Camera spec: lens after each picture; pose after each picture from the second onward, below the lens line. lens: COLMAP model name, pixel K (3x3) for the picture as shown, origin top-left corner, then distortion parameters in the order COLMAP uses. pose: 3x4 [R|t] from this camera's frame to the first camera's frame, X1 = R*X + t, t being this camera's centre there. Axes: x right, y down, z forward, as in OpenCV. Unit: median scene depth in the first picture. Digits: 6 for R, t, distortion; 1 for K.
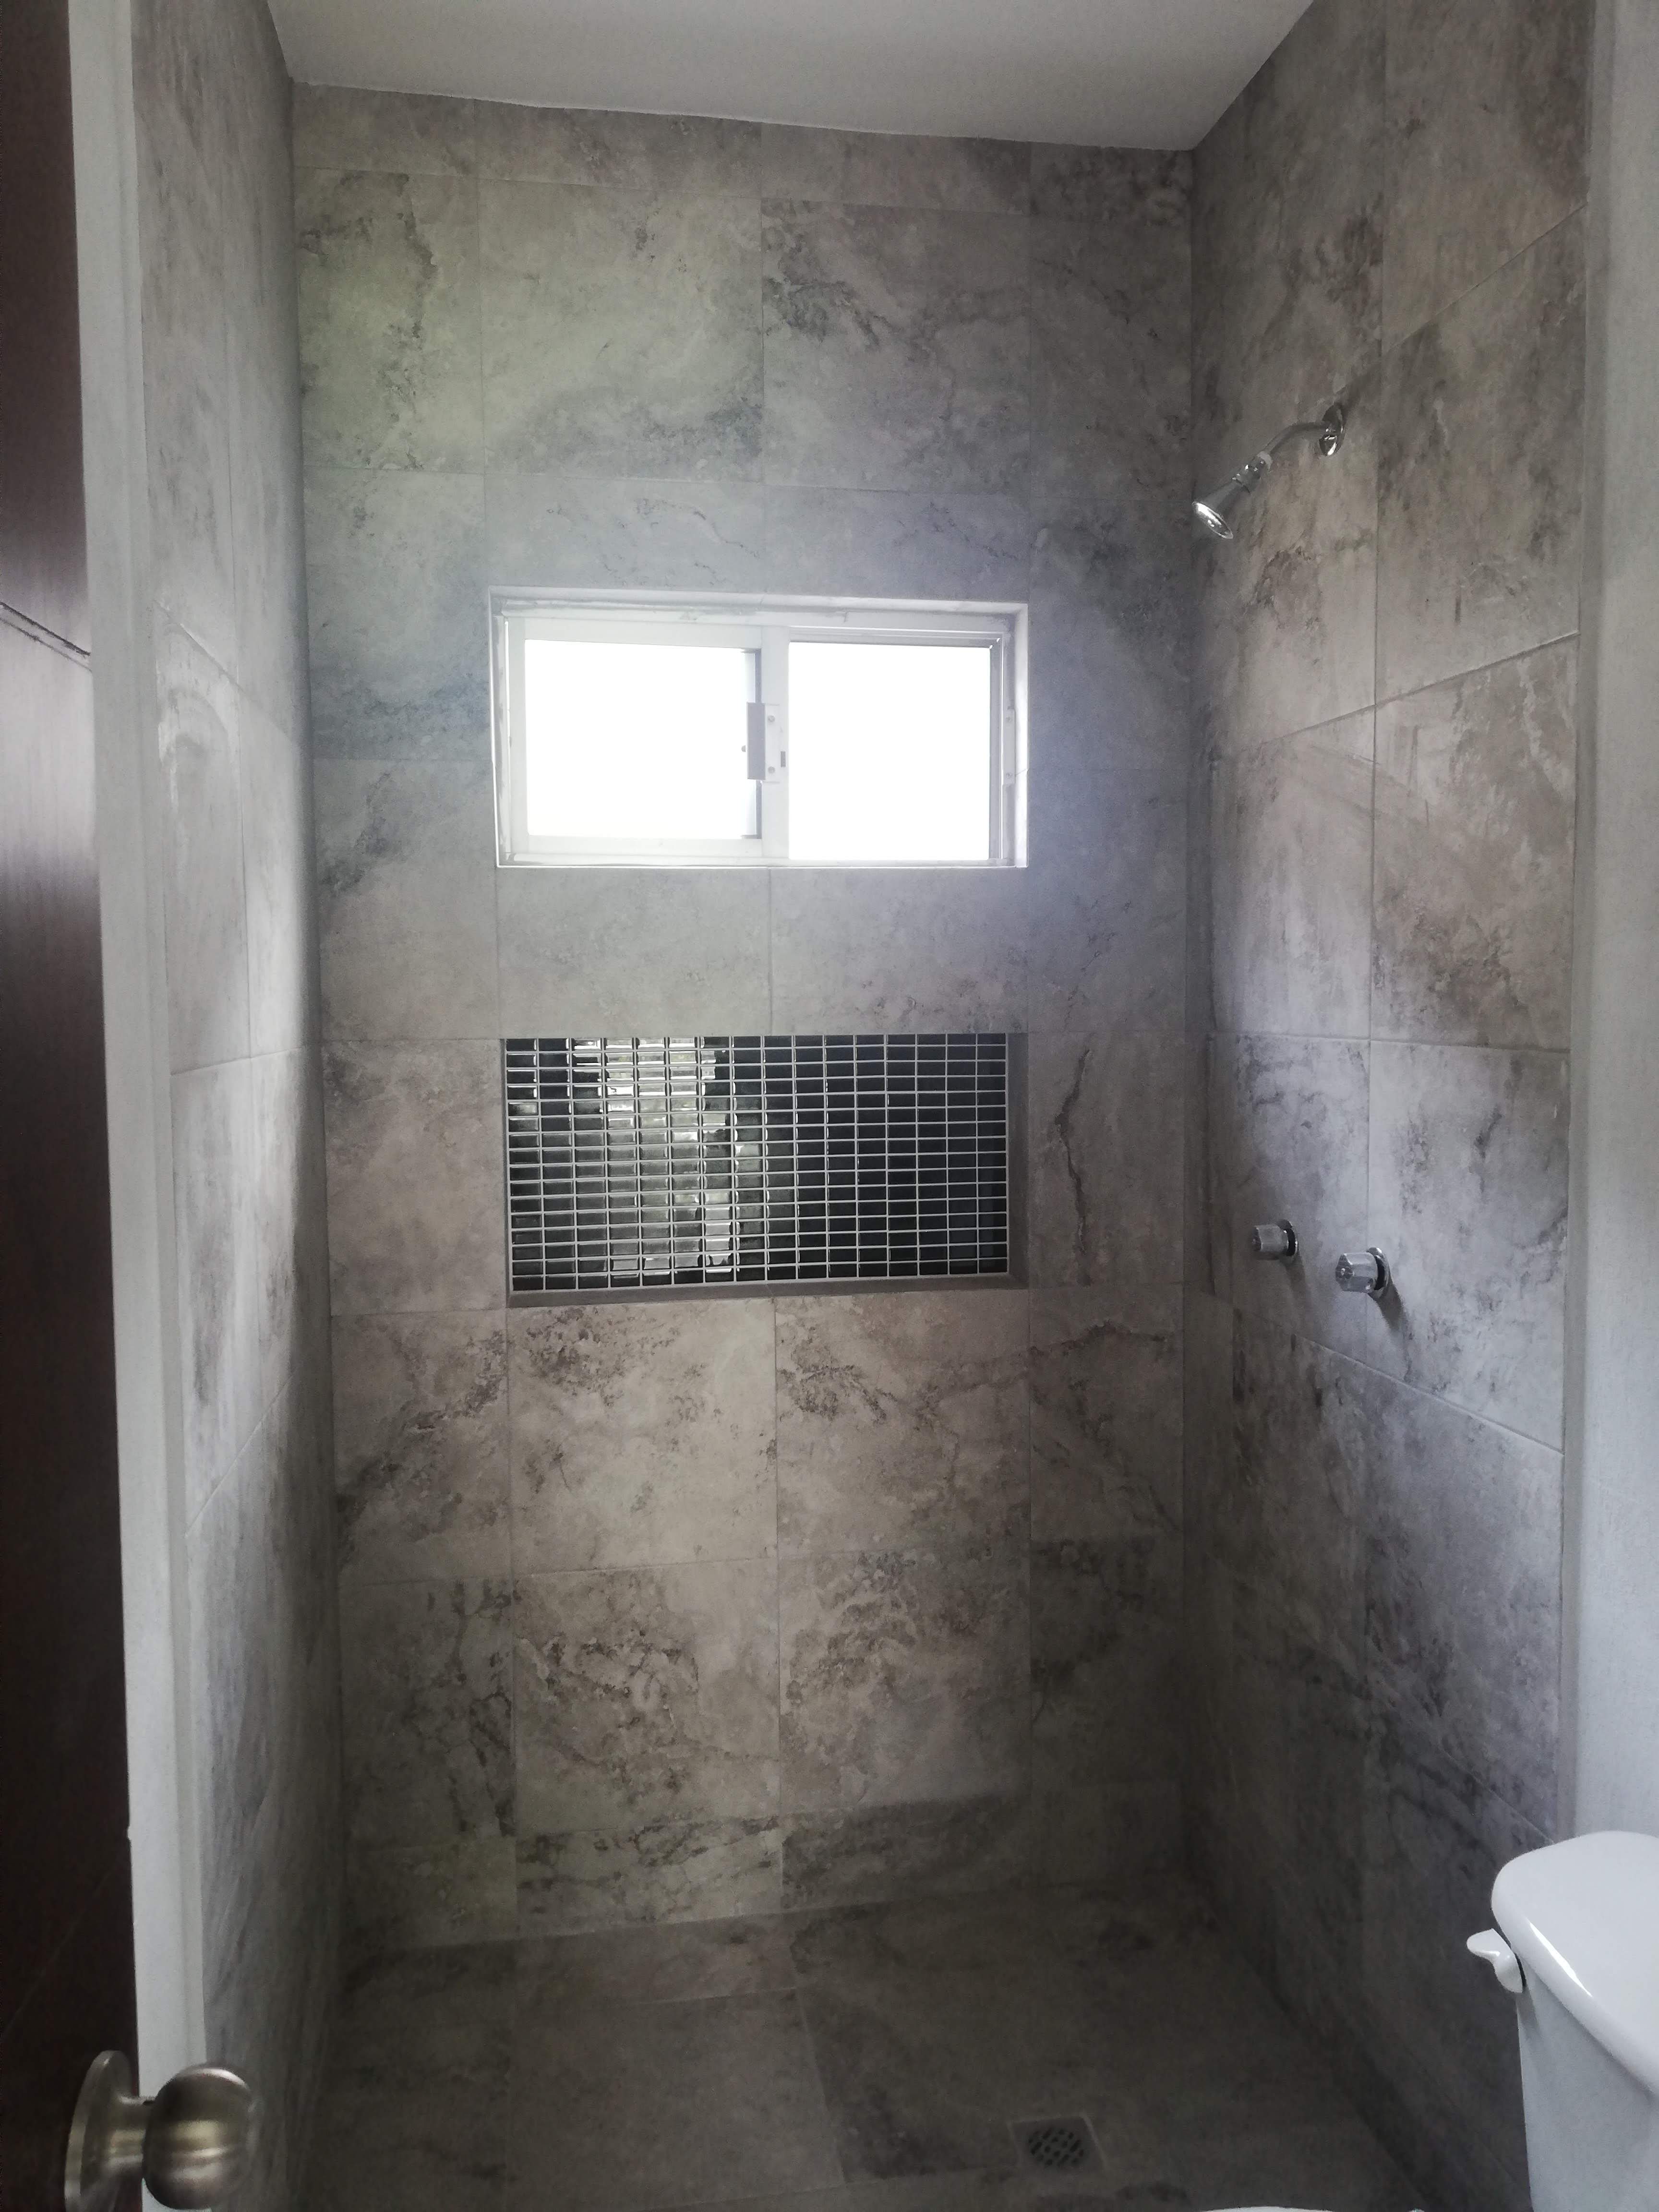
lens RADIAL K [[1656.5, 0, 848.0], [0, 1656.5, 1114.3], [0, 0, 1]] dist [0.054870, -0.075112]
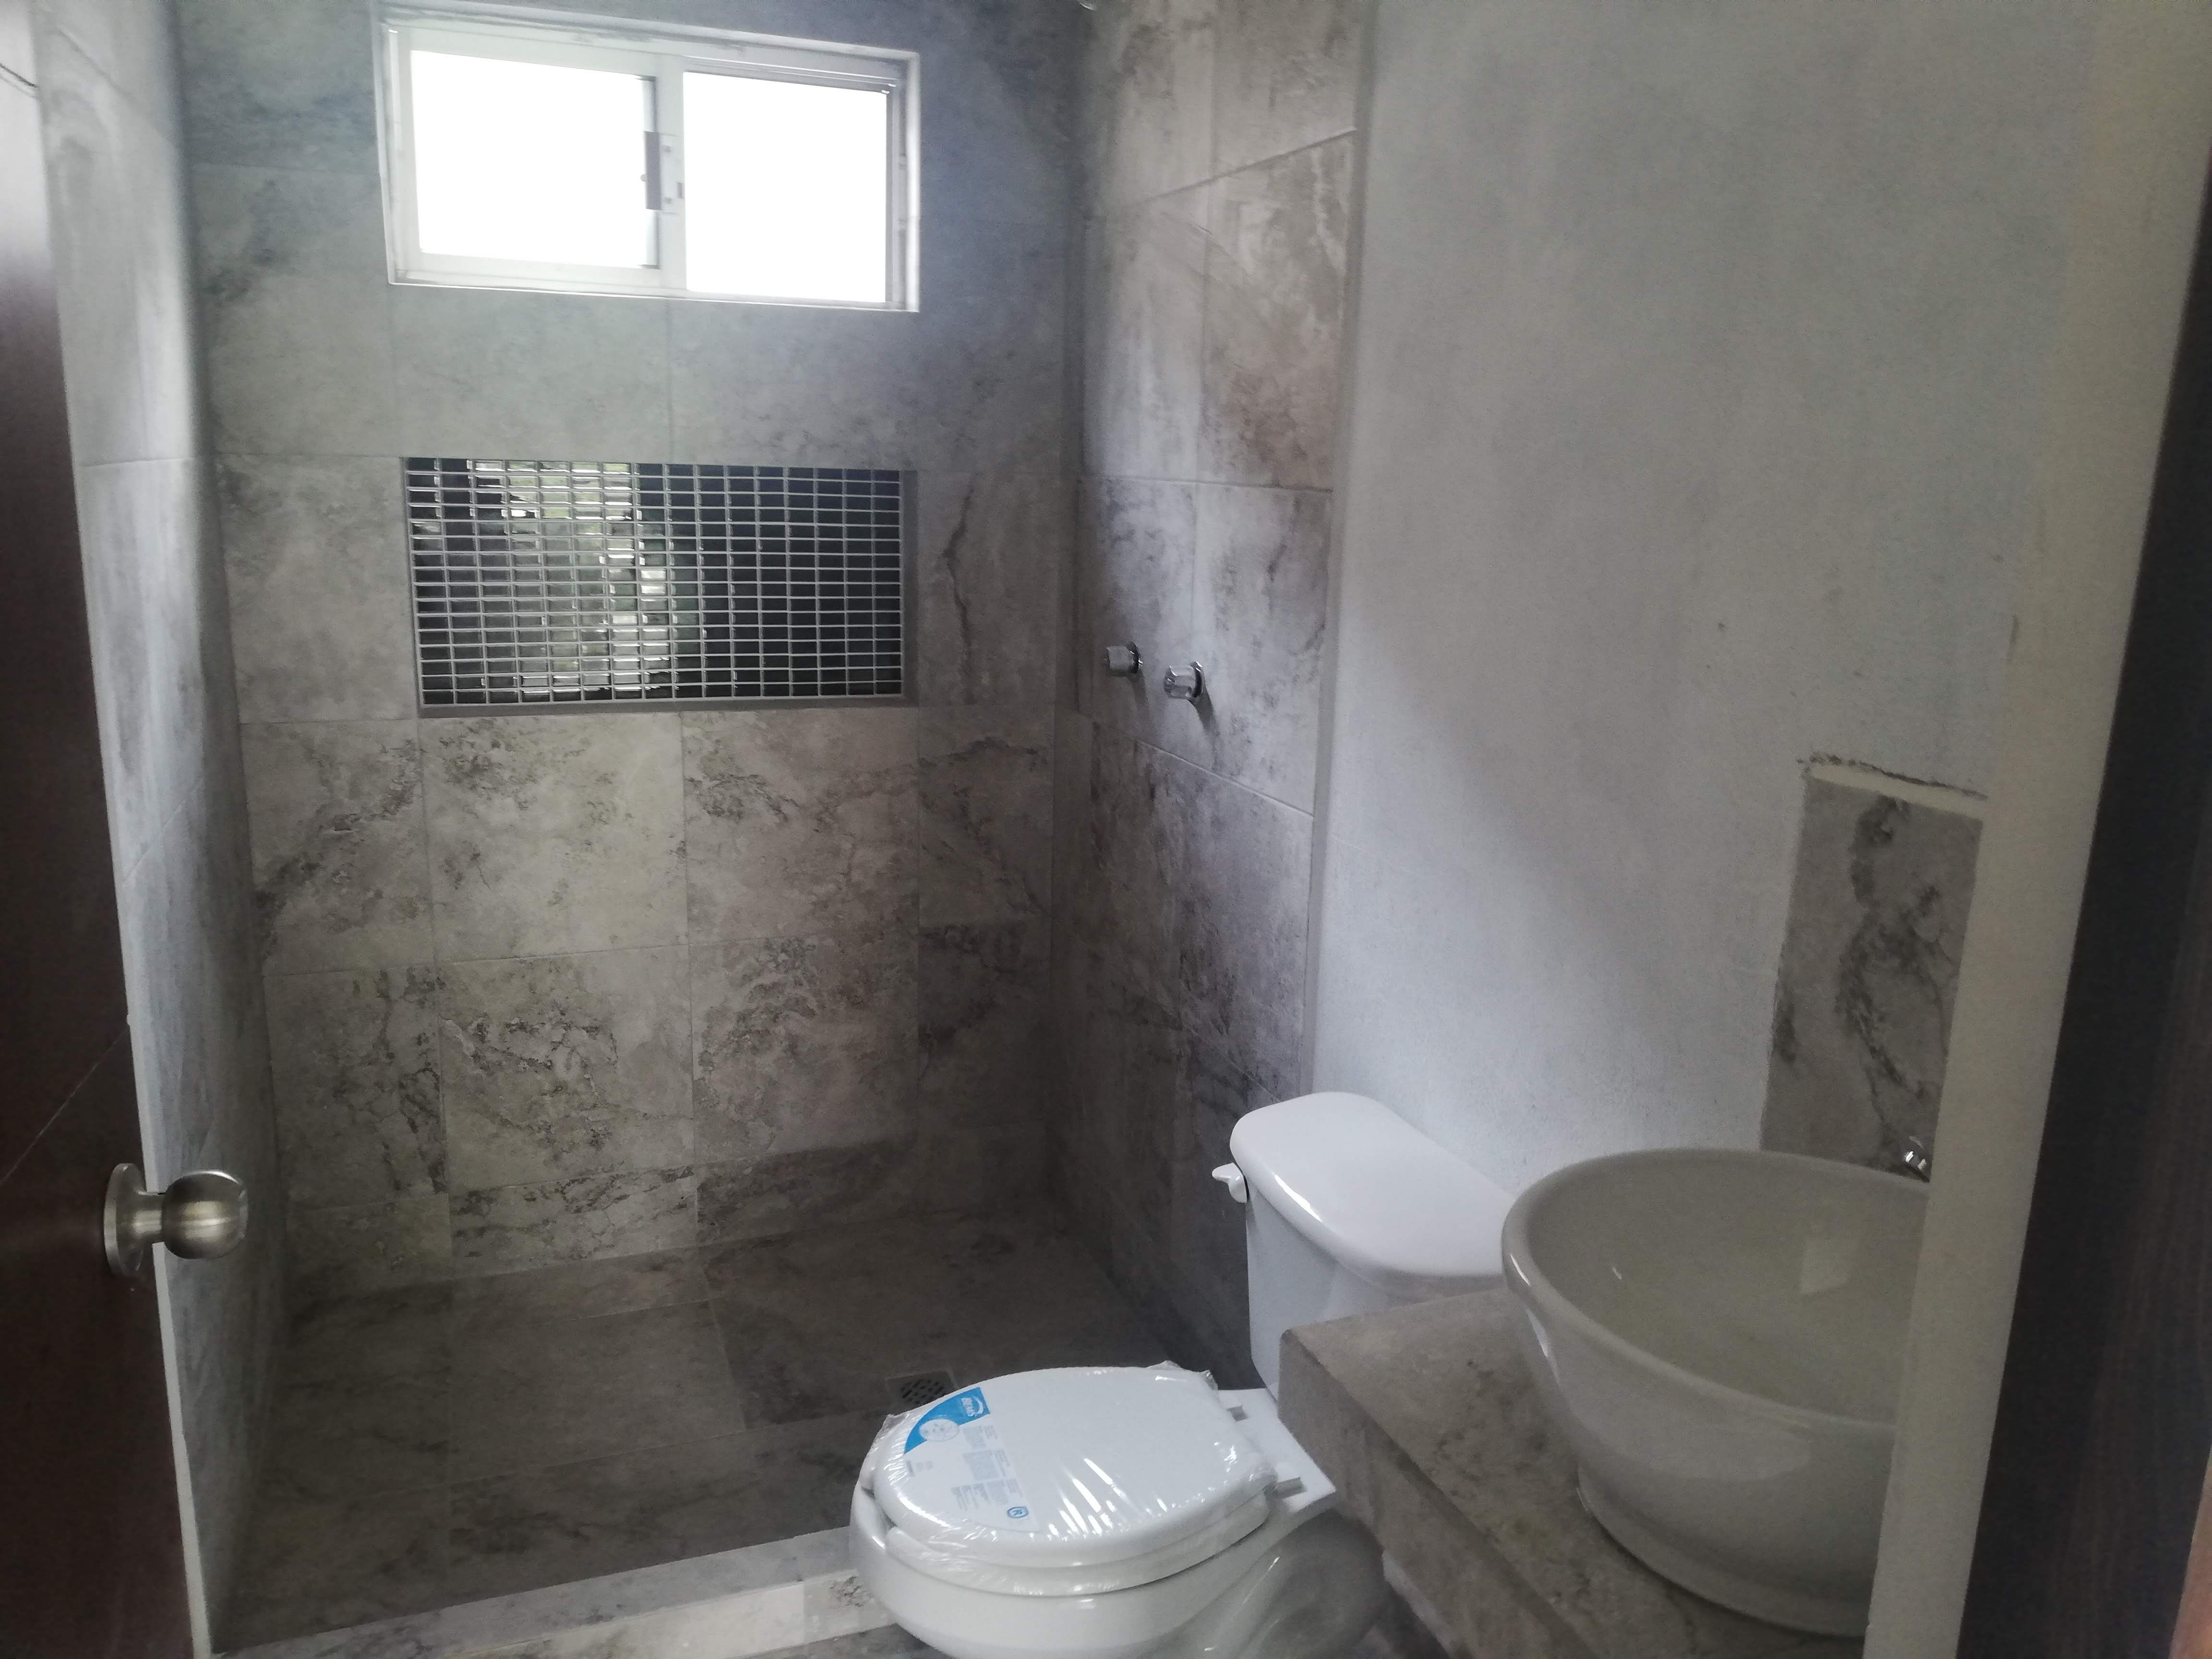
lens RADIAL K [[1656.5, 0, 1108.4], [0, 1656.5, 830.8], [0, 0, 1]] dist [0.054870, -0.075112]
pose [[0.982233, -0.007805, 0.187501, 0.026238], [-0.020645, 0.988576, 0.149304, 0.019995], [-0.186524, -0.150522, 0.970851, -0.125438]]
